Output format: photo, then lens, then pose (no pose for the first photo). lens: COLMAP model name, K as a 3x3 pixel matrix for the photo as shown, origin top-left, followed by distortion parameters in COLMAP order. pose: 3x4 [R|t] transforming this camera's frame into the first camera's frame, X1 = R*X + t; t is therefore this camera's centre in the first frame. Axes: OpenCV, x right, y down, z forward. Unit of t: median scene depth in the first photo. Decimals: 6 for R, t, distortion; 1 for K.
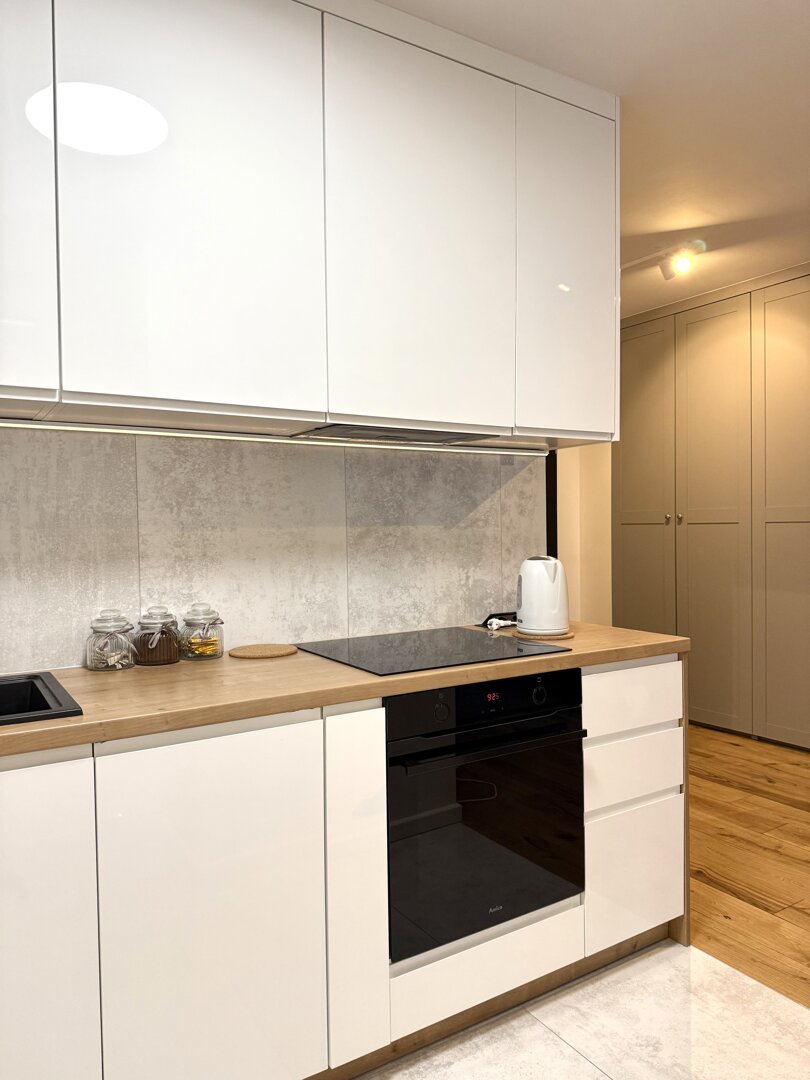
lens RADIAL K [[757.5, 0, 408.3], [0, 757.5, 549.3], [0, 0, 1]] dist [0.081307, -0.064192]
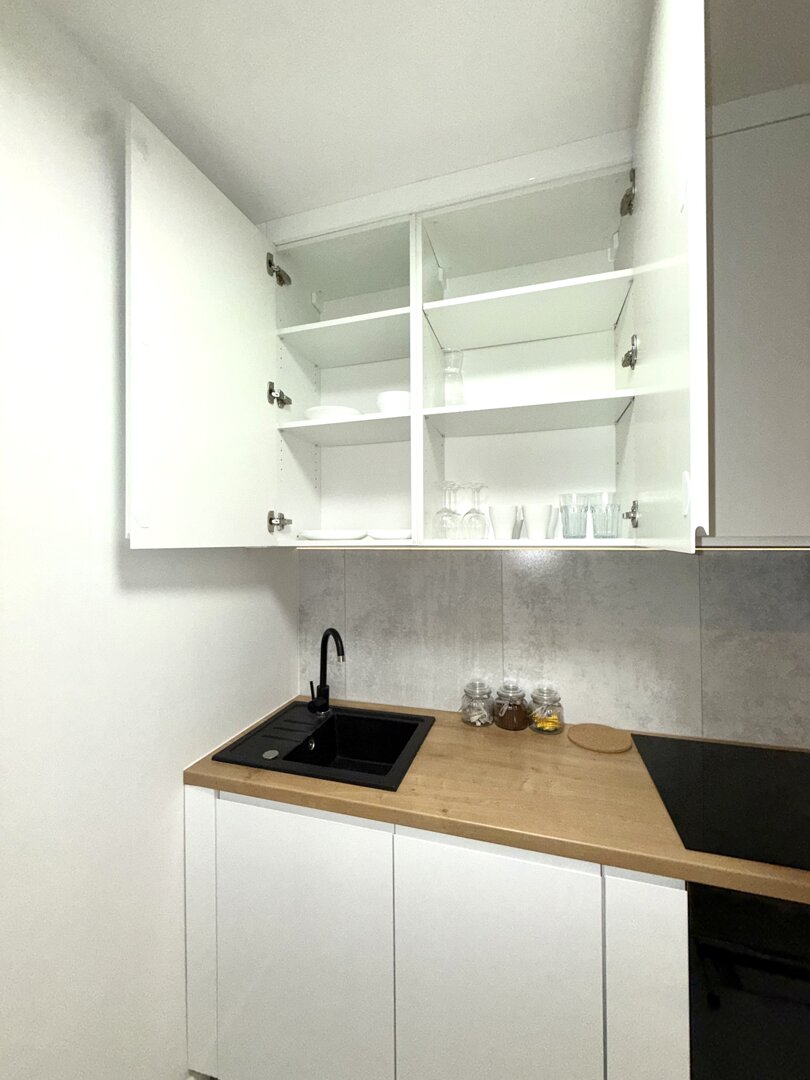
lens RADIAL K [[430.8, 0, 408.2], [0, 430.8, 536.8], [0, 0, 1]] dist [0.001246, 0.001396]
pose [[0.660704, 0.002743, -0.750642, 0.094885], [-0.026379, 0.999461, -0.019566, -0.132763], [0.750183, 0.032728, 0.660420, 0.317456]]
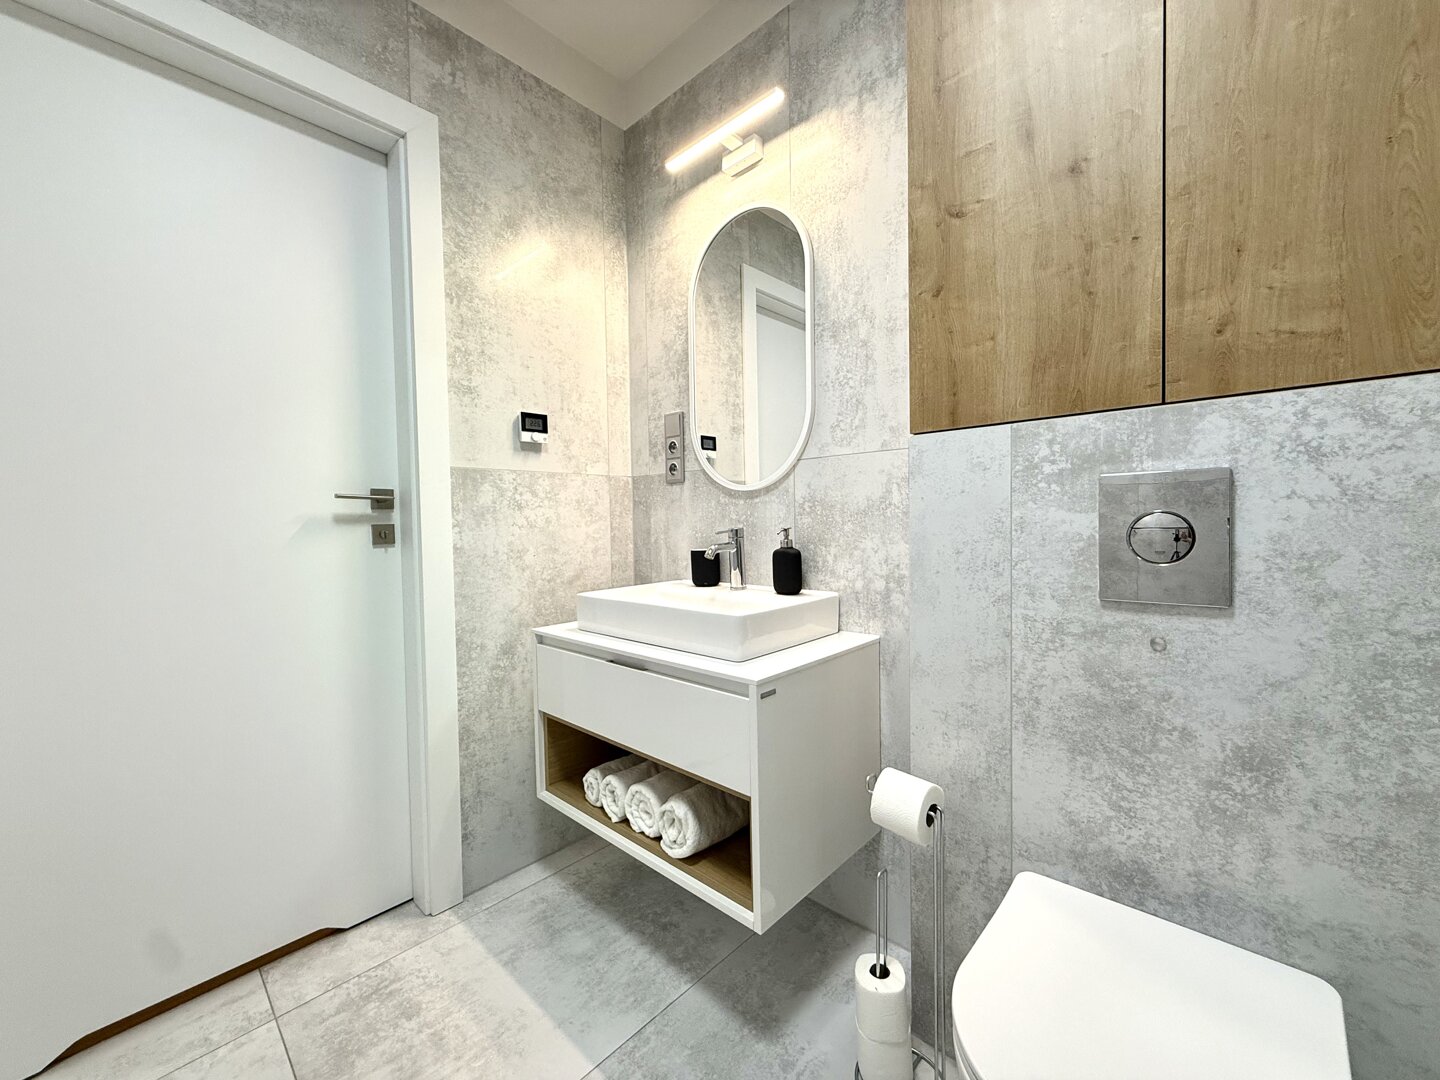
lens RADIAL K [[574.4, 0, 712.9], [0, 574.4, 538.8], [0, 0, 1]] dist [0.001246, 0.001396]
pose [[-0.982009, -0.010113, 0.188562, 0.285881], [-0.002853, -0.997656, -0.068365, 0.054837], [0.188812, -0.067673, 0.979679, 0.677406]]
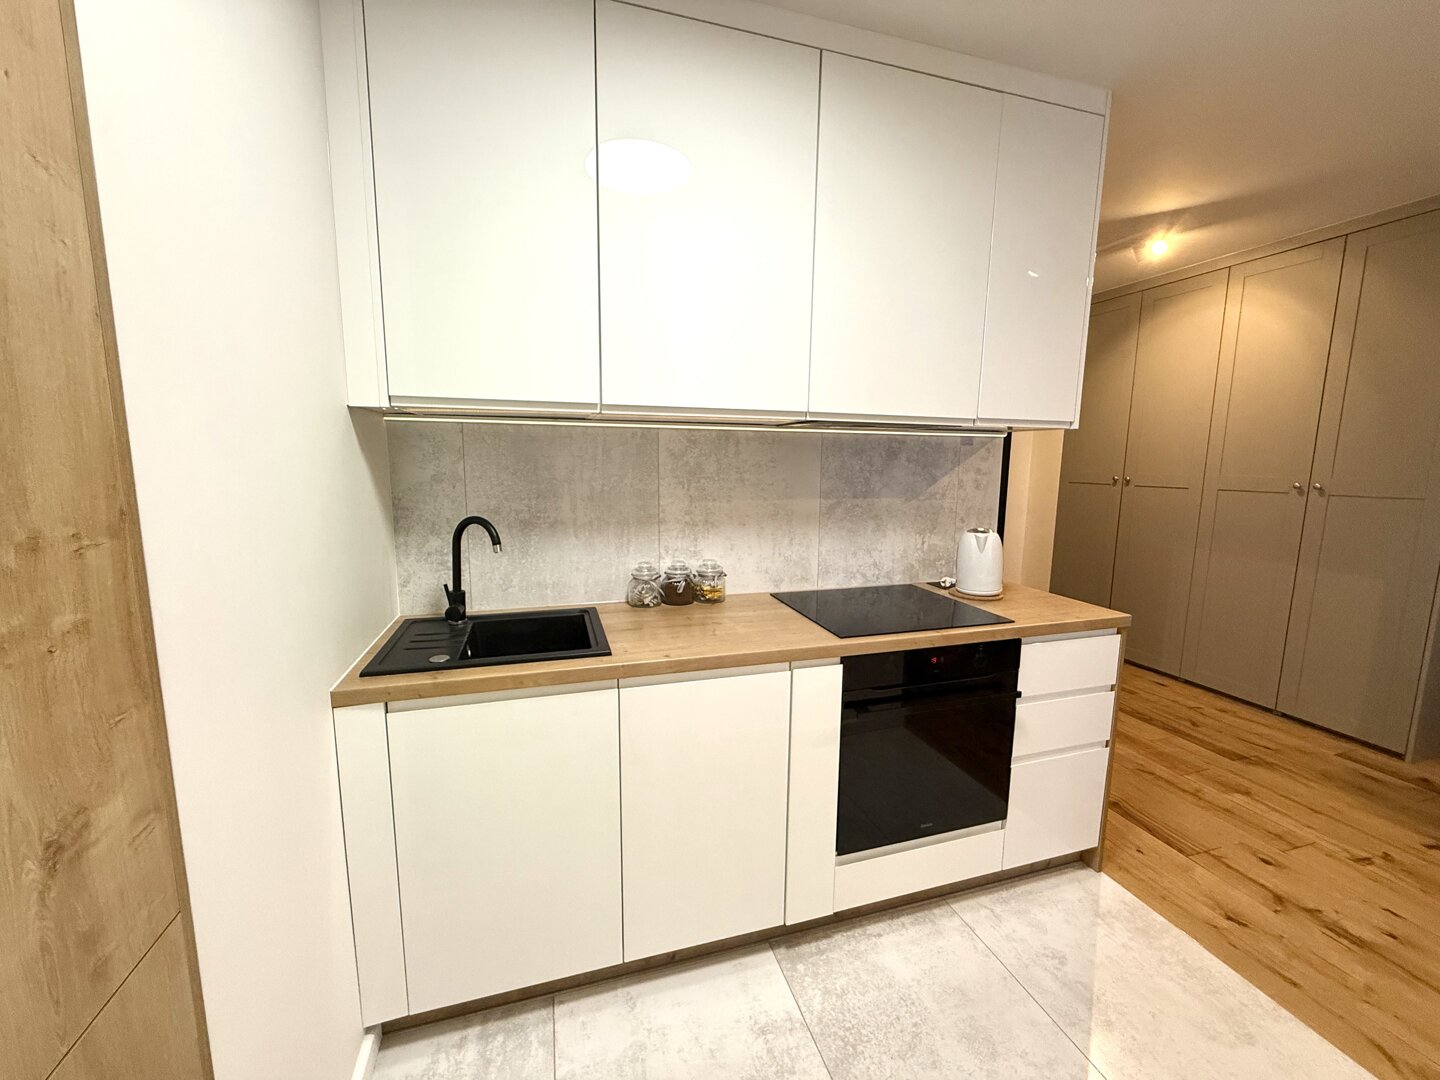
lens RADIAL K [[574.4, 0, 718.5], [0, 574.4, 539.5], [0, 0, 1]] dist [0.001246, 0.001396]
pose [[0.964346, 0.059739, -0.257815, 0.002013], [-0.031097, 0.993019, 0.113779, -0.065881], [0.262813, -0.101705, 0.959472, 0.068341]]
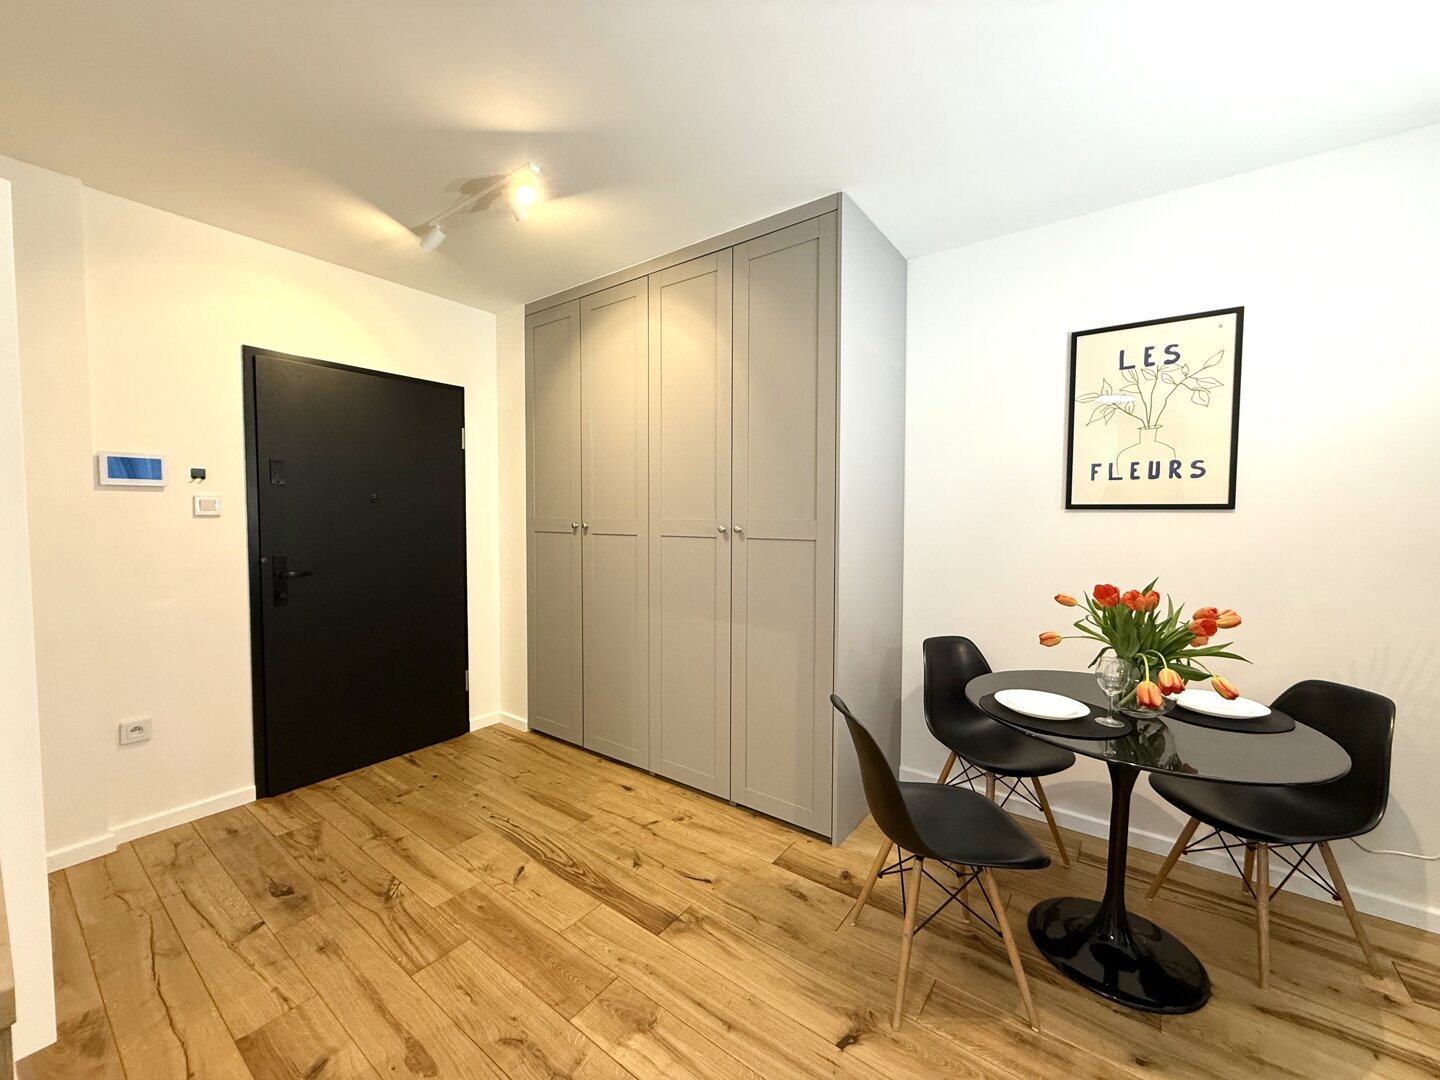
lens RADIAL K [[574.4, 0, 716.3], [0, 574.4, 534.6], [0, 0, 1]] dist [0.001246, 0.001396]
pose [[0.931844, 0.015890, 0.362512, 0.523011], [-0.012708, 0.999857, -0.011160, -0.055198], [-0.362638, 0.005793, 0.931912, 0.665420]]
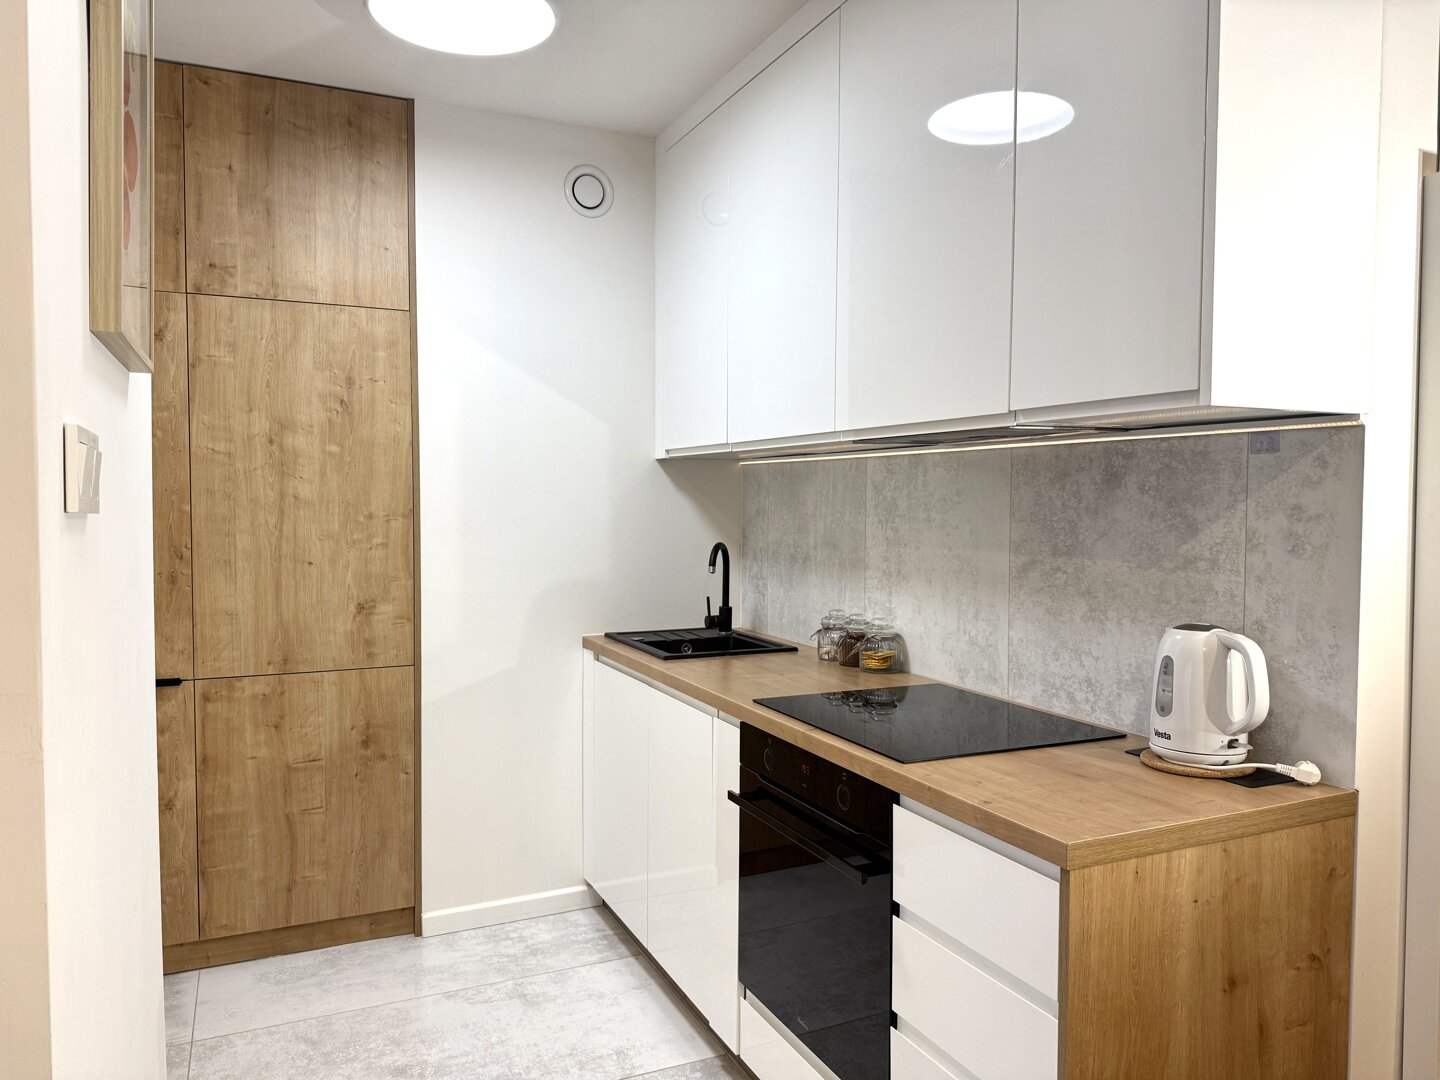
lens RADIAL K [[1010.0, 0, 718.3], [0, 1010.0, 551.4], [0, 0, 1]] dist [0.081307, -0.064192]
pose [[-0.129513, 0.063711, -0.989529, 0.970819], [-0.035063, 0.997015, 0.068782, -0.092397], [0.990958, 0.043604, -0.126892, 0.845923]]
